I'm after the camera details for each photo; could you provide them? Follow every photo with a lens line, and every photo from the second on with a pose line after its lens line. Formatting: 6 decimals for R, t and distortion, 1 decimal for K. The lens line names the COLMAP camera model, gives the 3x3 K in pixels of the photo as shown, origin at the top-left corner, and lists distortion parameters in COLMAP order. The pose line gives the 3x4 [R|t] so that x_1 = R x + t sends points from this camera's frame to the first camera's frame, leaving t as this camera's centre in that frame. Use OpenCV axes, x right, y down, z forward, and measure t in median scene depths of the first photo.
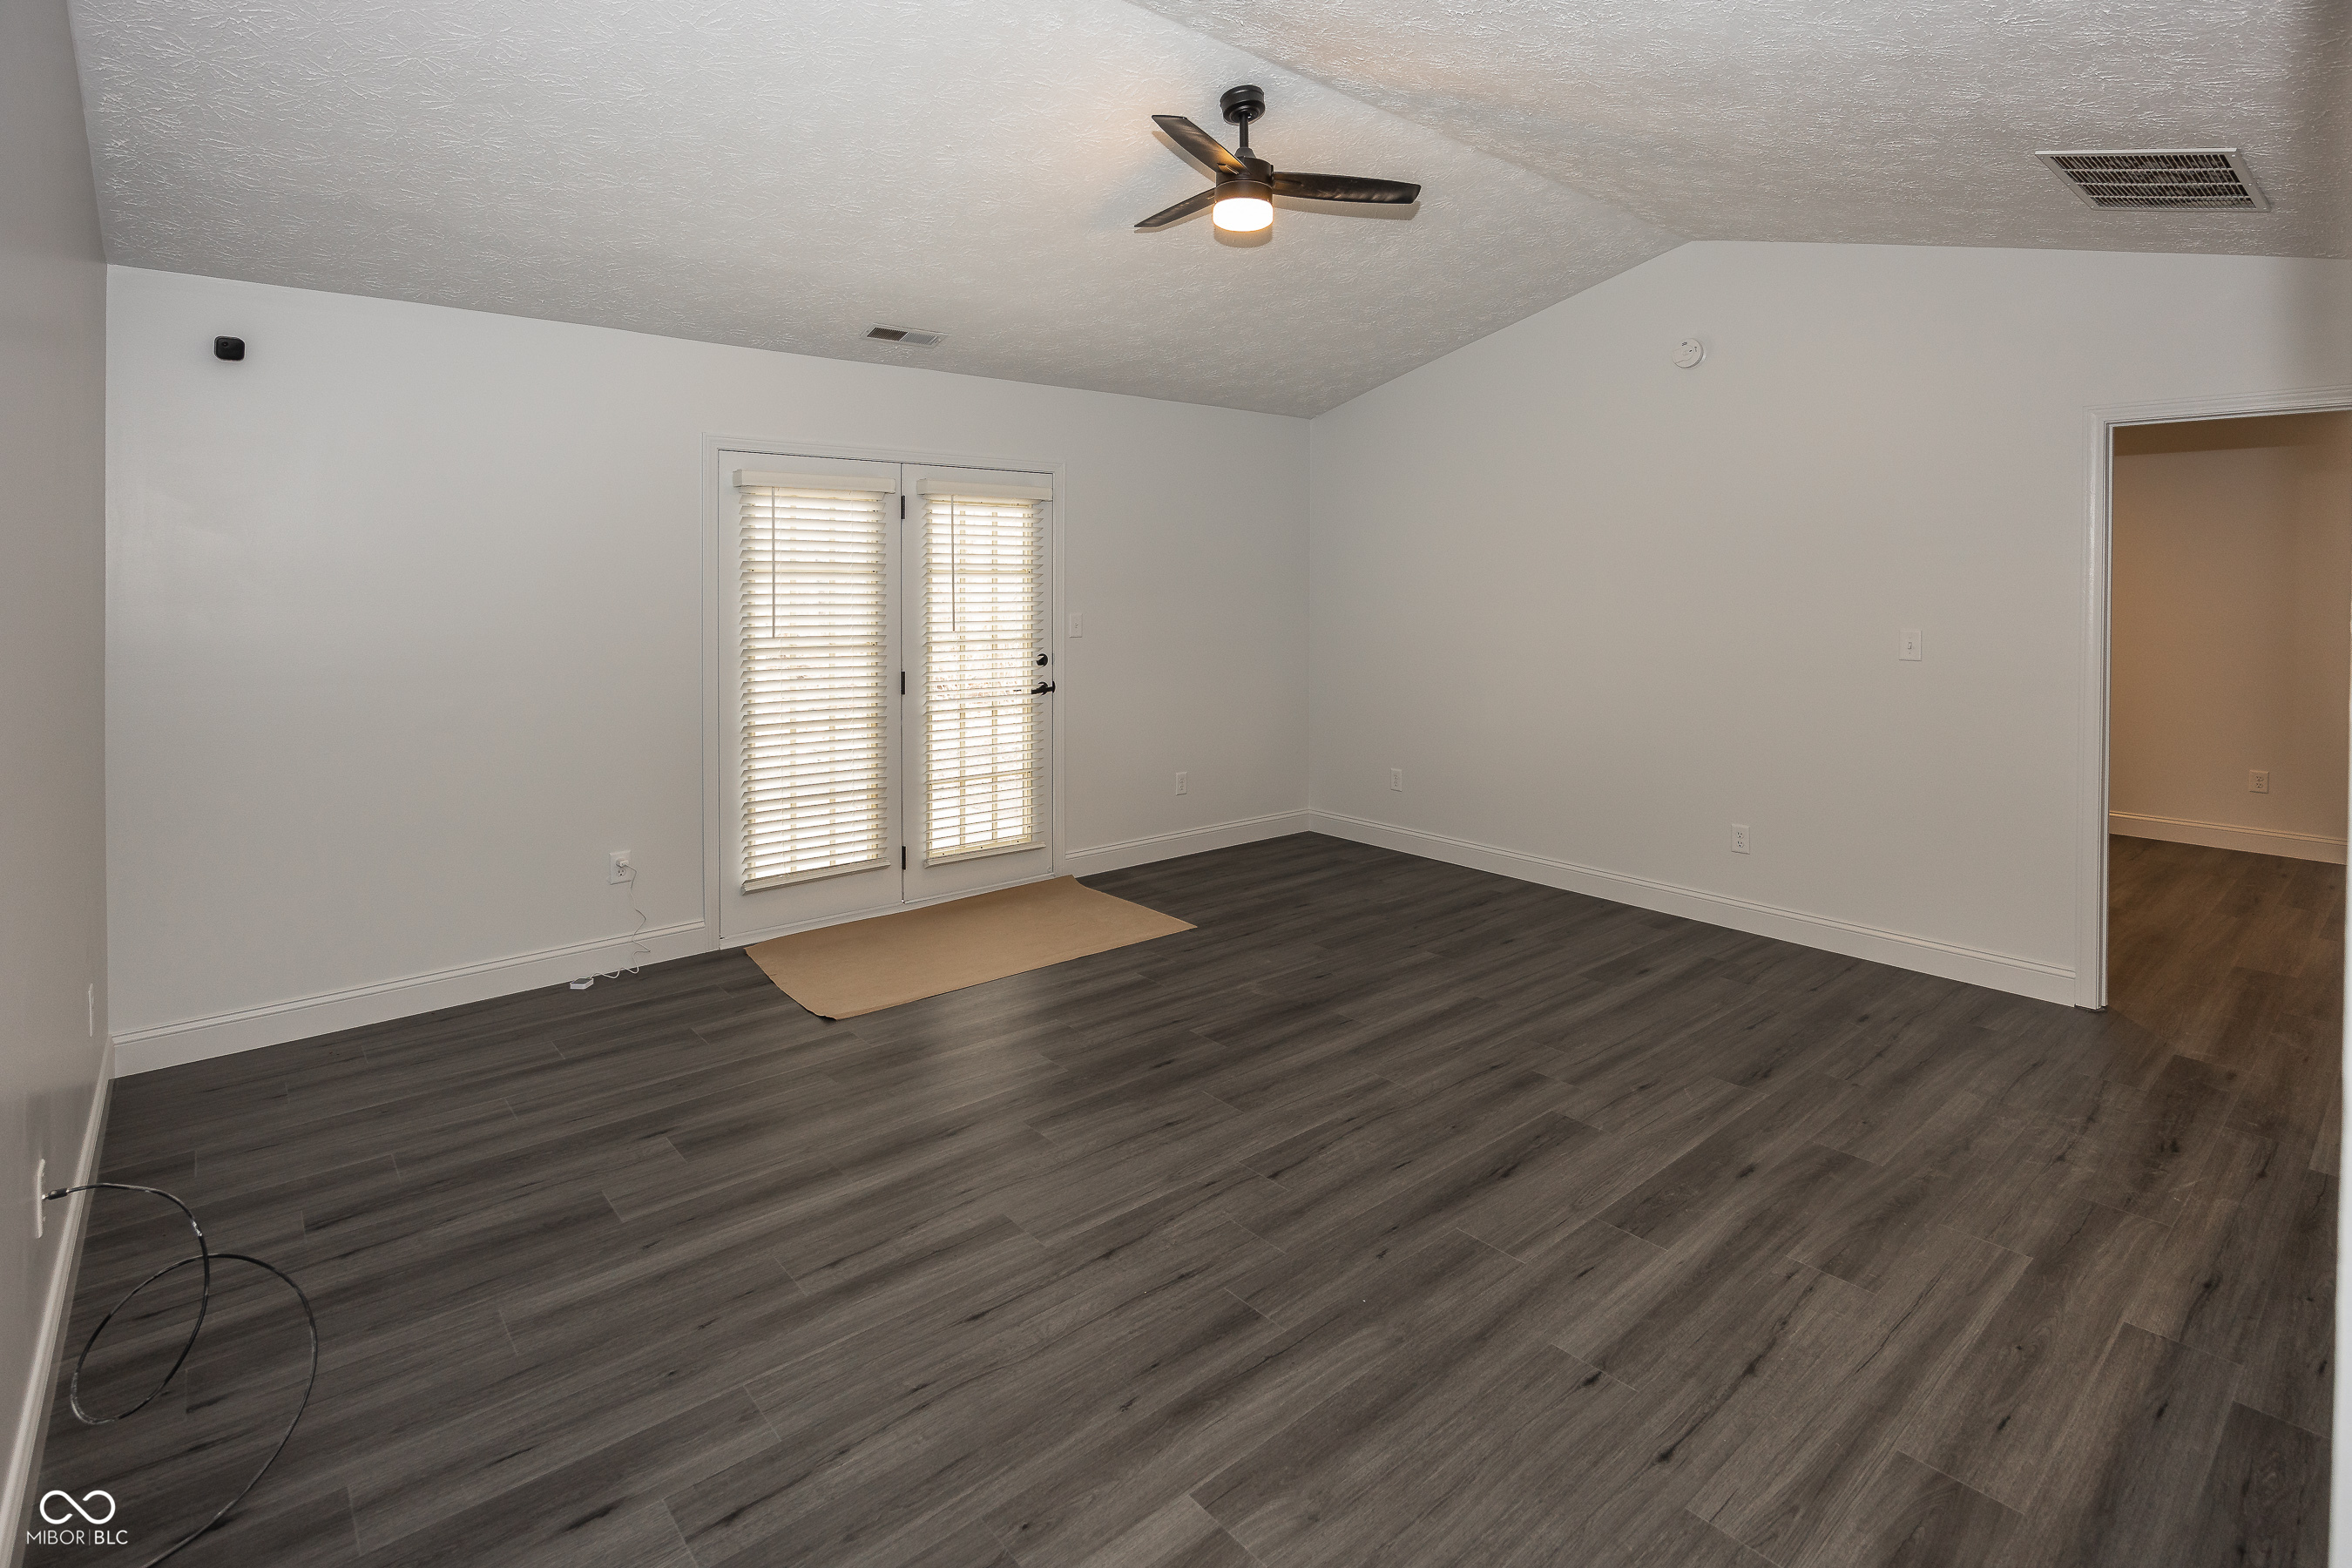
lens RADIAL K [[1120.9, 0, 1175.3], [0, 1120.9, 581.5], [0, 0, 1]] dist [-0.013116, 0.000265]
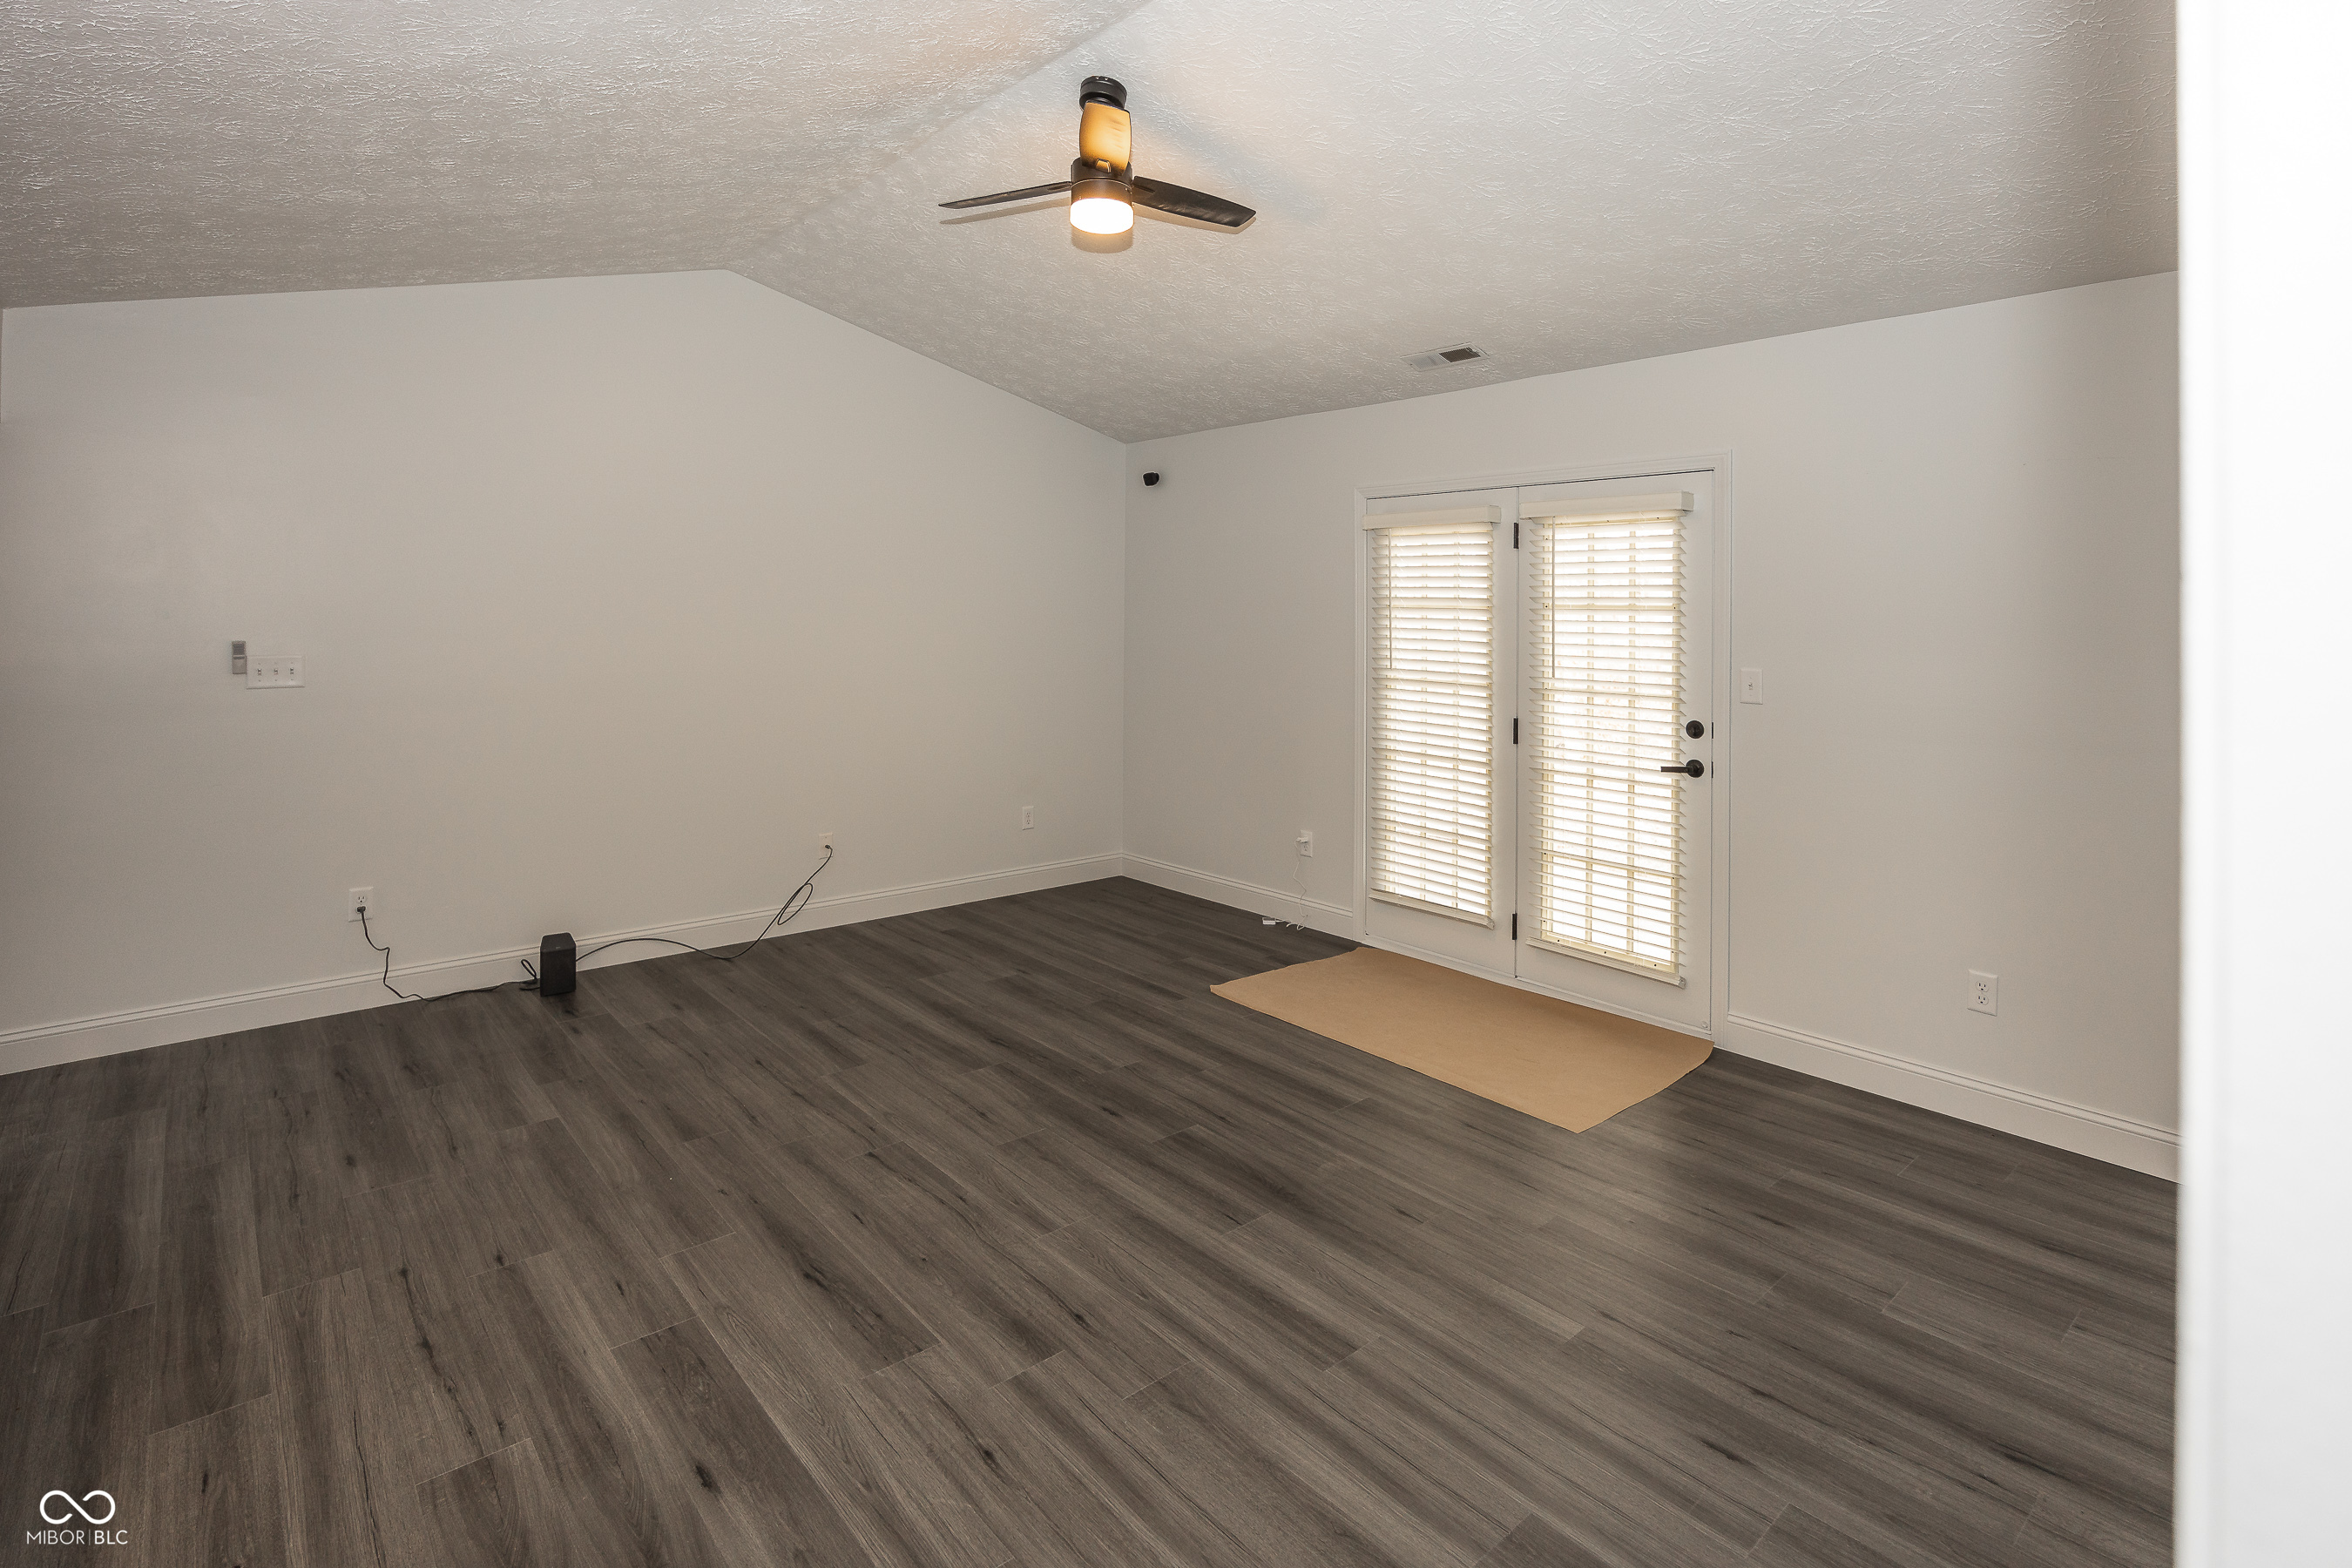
lens RADIAL K [[1167.9, 0, 1175.6], [0, 1167.9, 604.4], [0, 0, 1]] dist [-0.015462, -0.000254]
pose [[0.006466, -0.006763, -0.999956, 1.154694], [-0.011700, 0.999908, -0.006838, -0.002817], [0.999911, 0.011744, 0.006386, 1.203005]]
